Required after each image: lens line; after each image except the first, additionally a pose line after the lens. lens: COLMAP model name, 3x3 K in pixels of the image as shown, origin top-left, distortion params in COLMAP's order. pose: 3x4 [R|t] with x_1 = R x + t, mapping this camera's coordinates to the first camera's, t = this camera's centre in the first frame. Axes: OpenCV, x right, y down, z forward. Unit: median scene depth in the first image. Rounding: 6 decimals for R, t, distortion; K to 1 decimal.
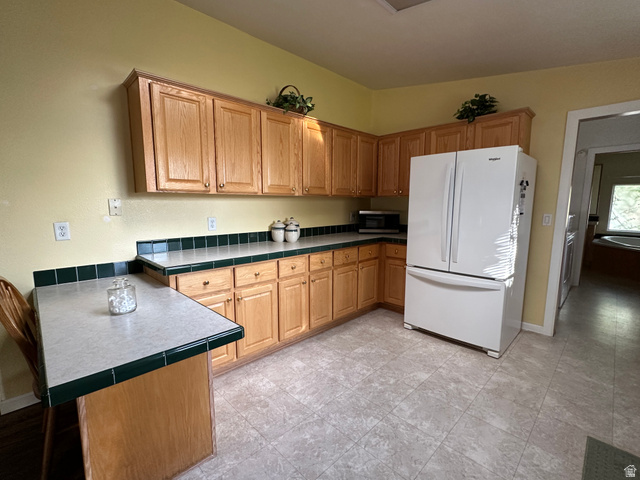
lens RADIAL K [[295.9, 0, 320.5], [0, 295.9, 242.3], [0, 0, 1]] dist [0.000865, 0.000274]
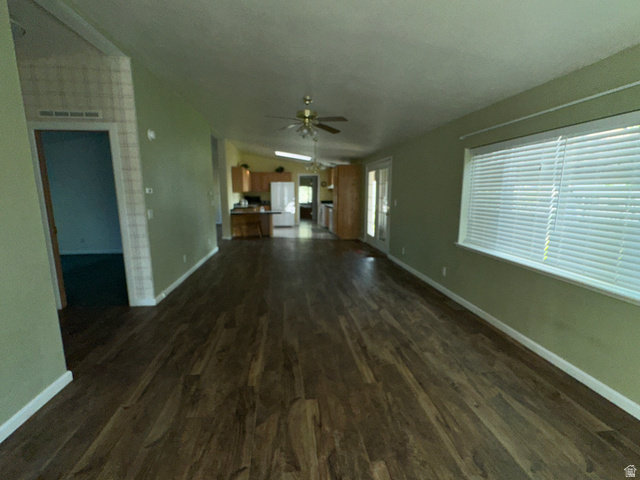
lens RADIAL K [[295.9, 0, 320.5], [0, 295.9, 242.3], [0, 0, 1]] dist [0.000865, 0.000274]
pose [[0.613483, -0.138932, 0.777391, -2.393093], [0.114167, 0.989665, 0.086774, 0.224315], [-0.781412, 0.035518, 0.623003, -1.884603]]
